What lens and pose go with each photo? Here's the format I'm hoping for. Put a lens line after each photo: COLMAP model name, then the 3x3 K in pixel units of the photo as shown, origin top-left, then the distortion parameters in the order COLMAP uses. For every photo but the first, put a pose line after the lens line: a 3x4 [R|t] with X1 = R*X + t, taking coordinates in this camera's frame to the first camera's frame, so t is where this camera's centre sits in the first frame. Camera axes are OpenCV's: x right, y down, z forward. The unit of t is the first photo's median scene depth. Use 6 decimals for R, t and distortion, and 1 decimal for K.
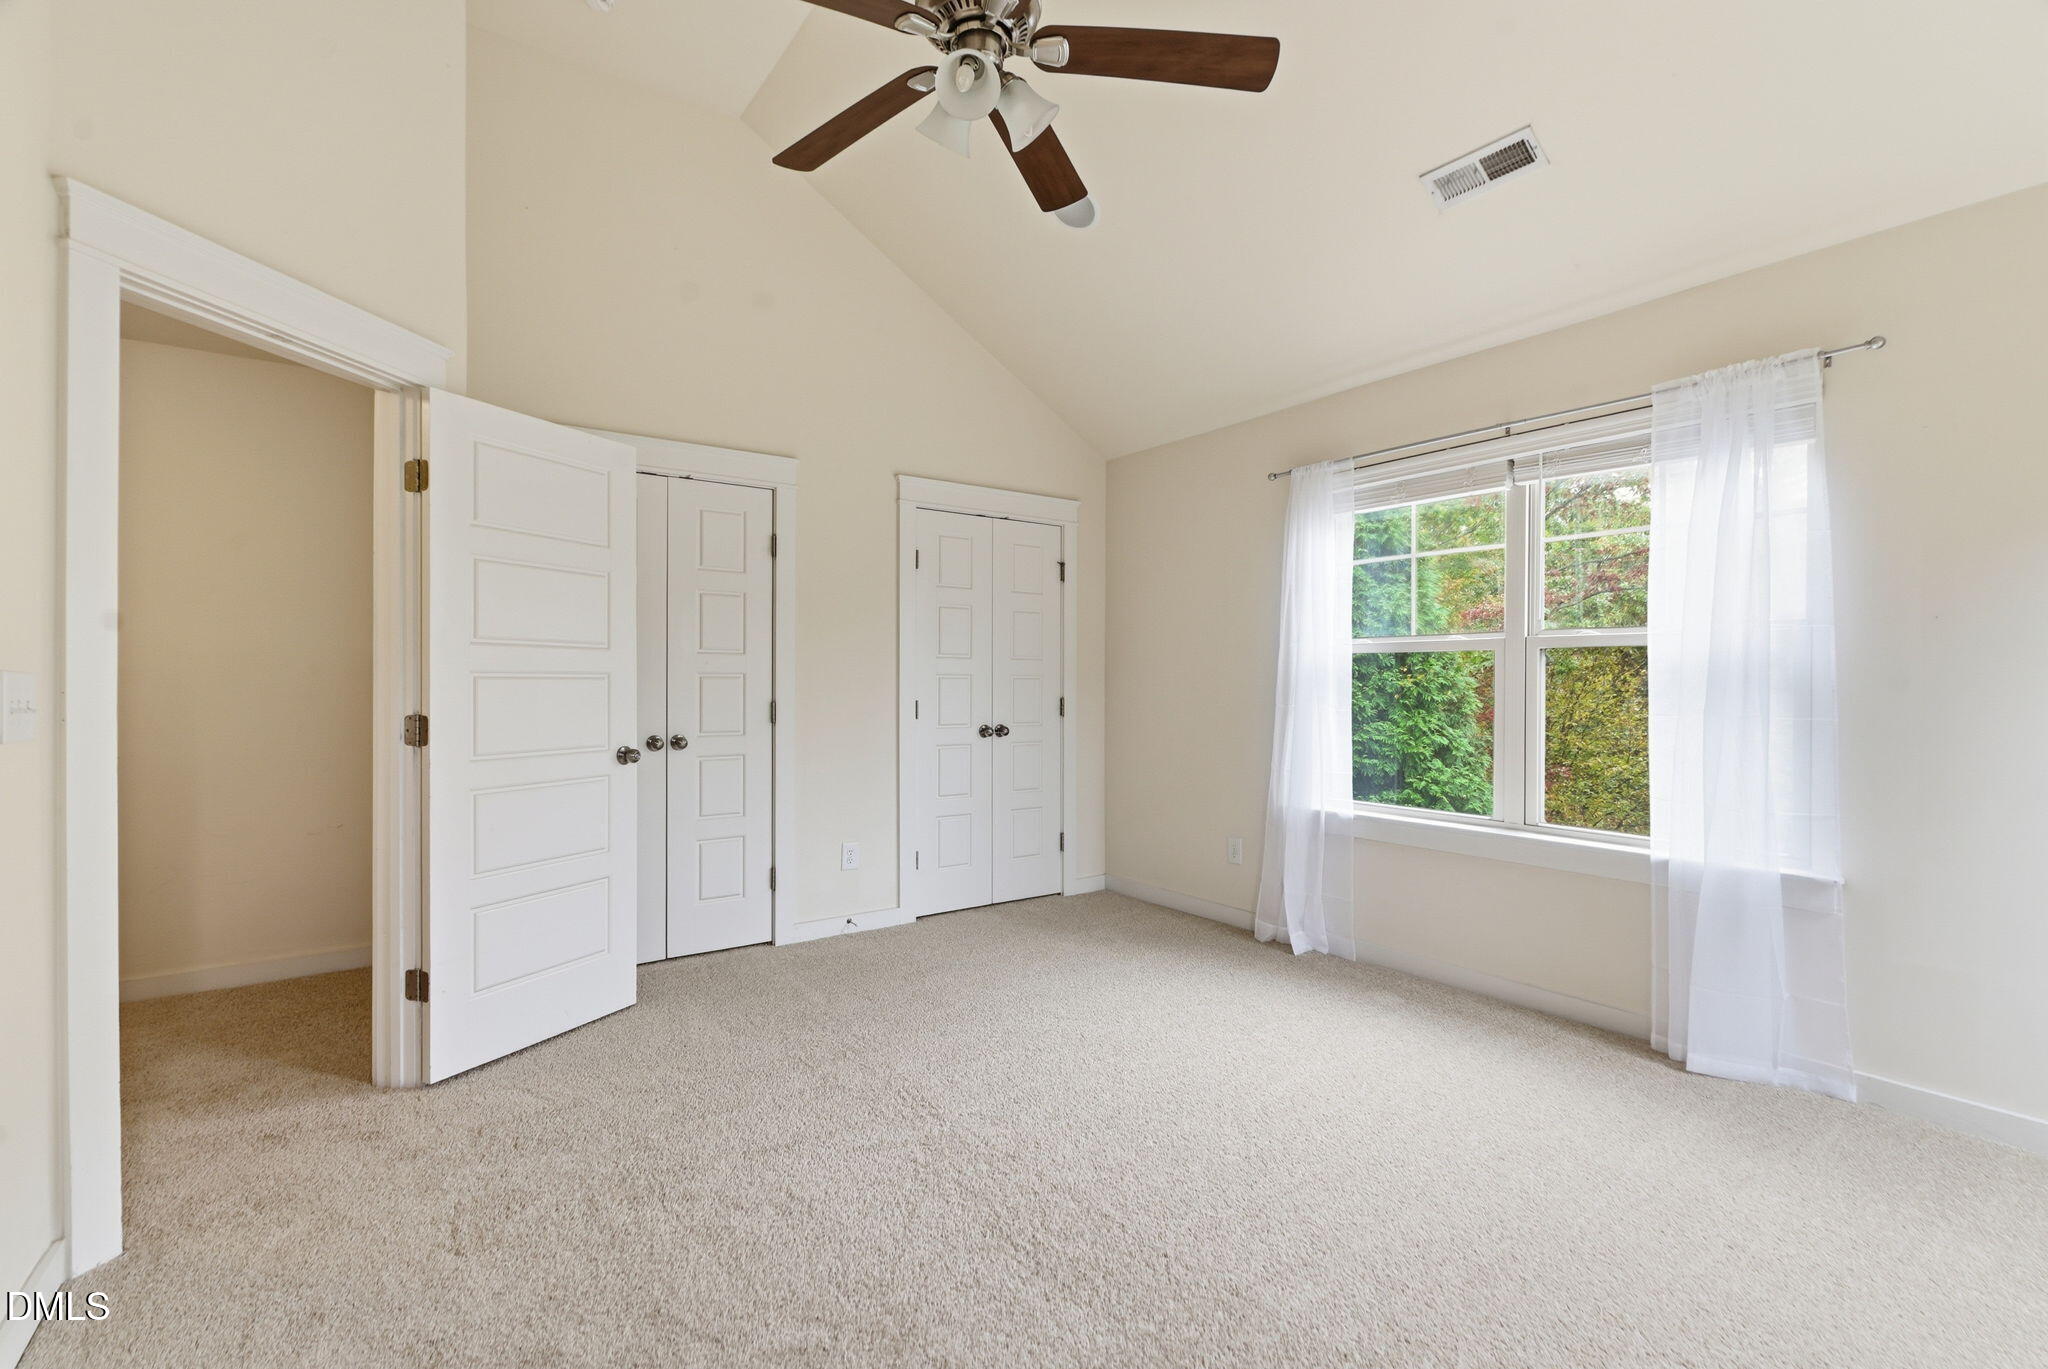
lens RADIAL K [[939.0, 0, 1031.6], [0, 939.0, 661.3], [0, 0, 1]] dist [-0.002672, -0.000656]
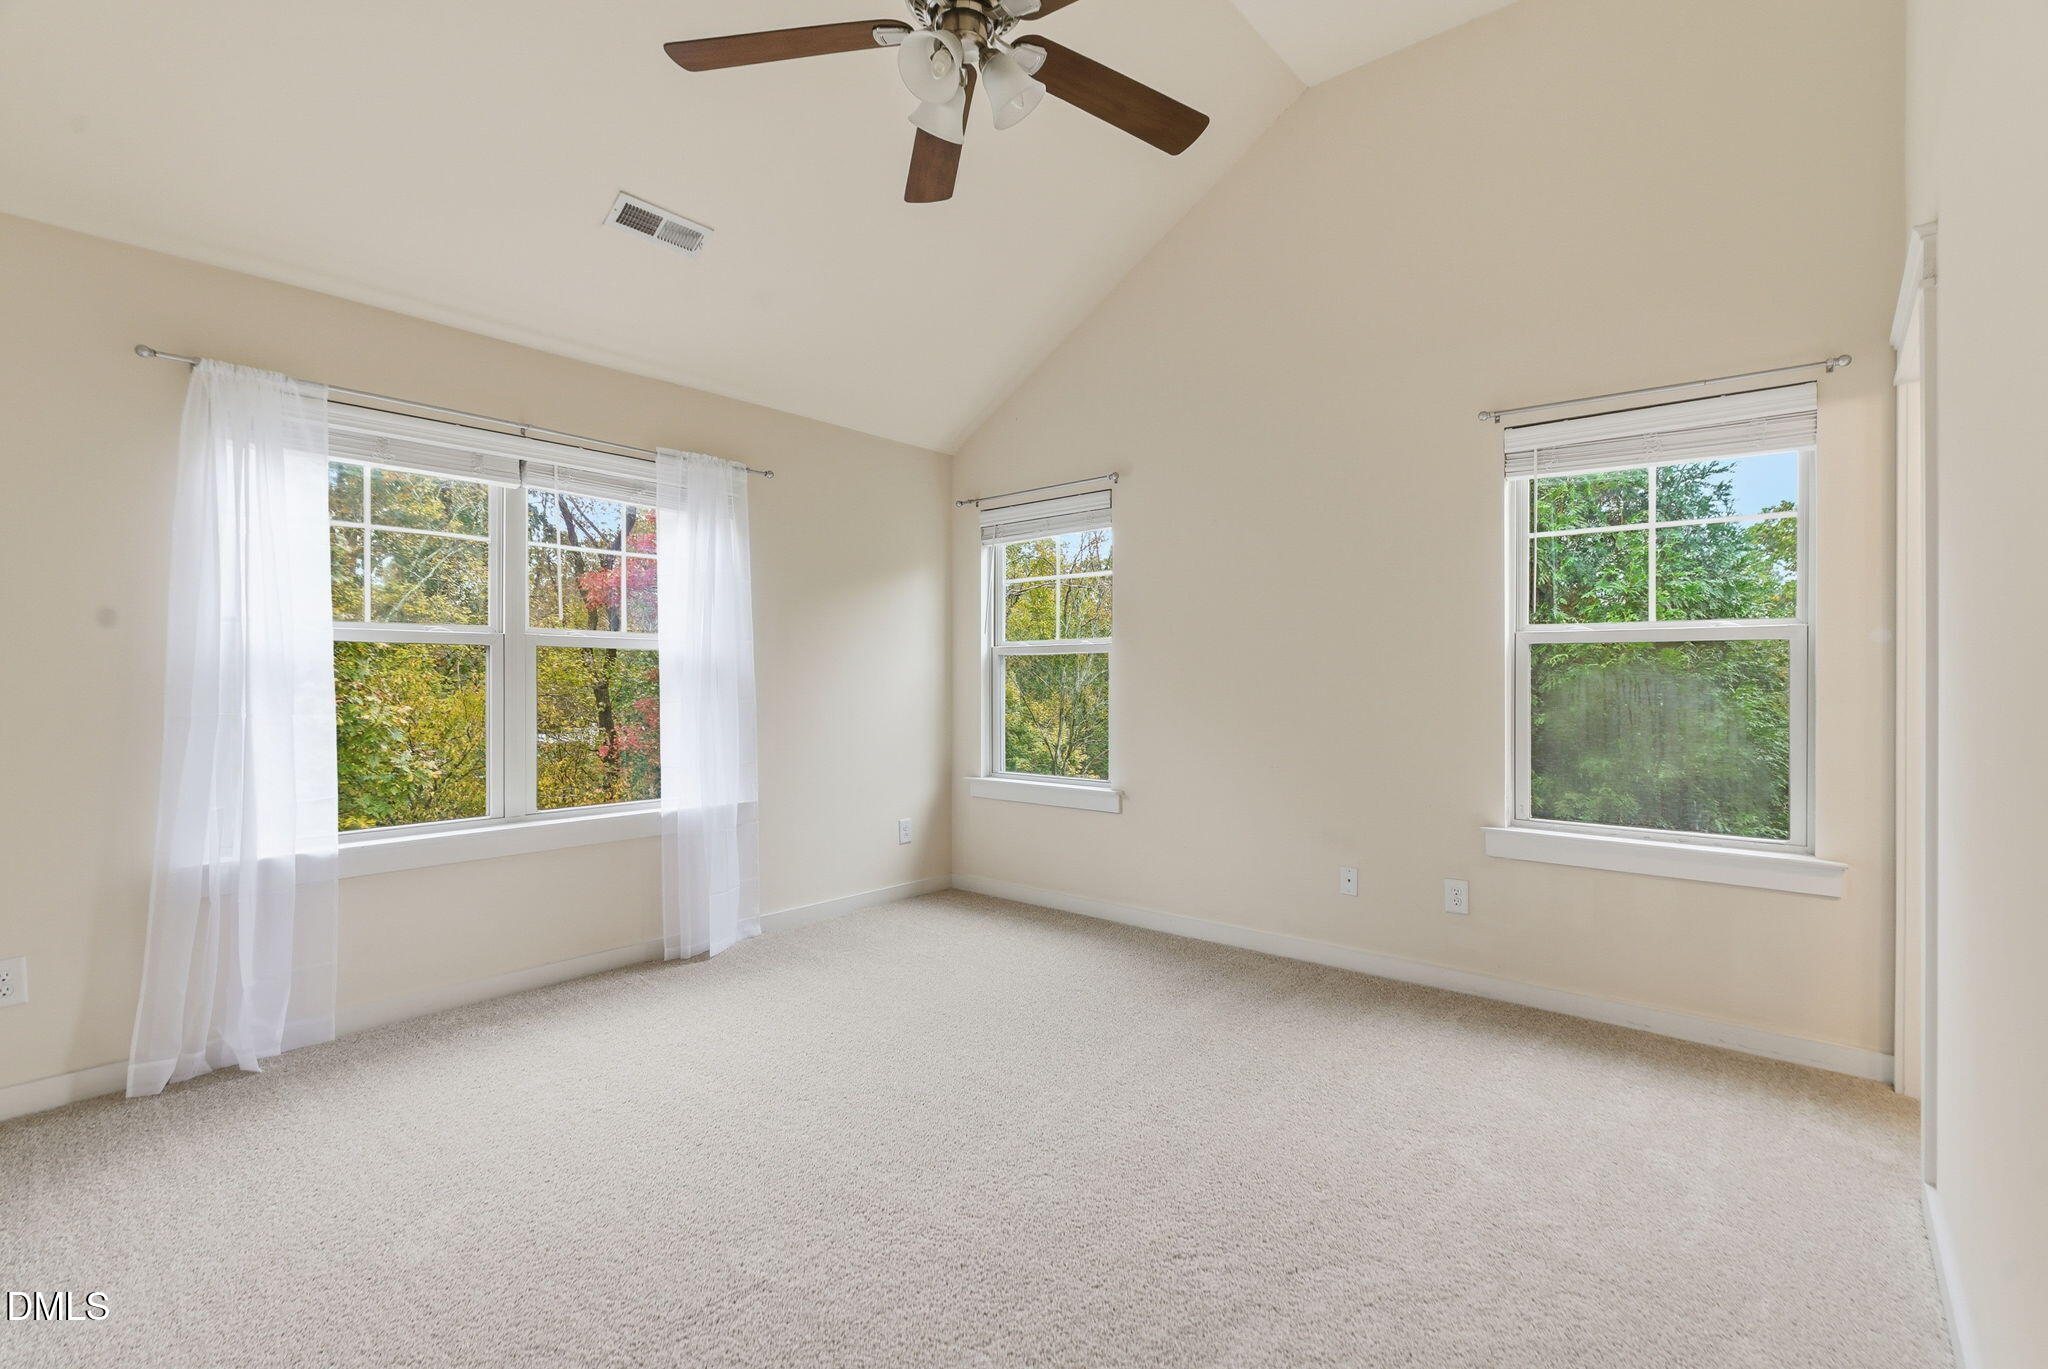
lens RADIAL K [[936.5, 0, 1031.9], [0, 936.5, 682.4], [0, 0, 1]] dist [-0.000286, 0.000152]
pose [[-0.260886, 0.001276, 0.965369, -0.635751], [-0.012682, 0.999908, -0.004748, 0.024972], [-0.965286, -0.013481, -0.260845, 0.751048]]
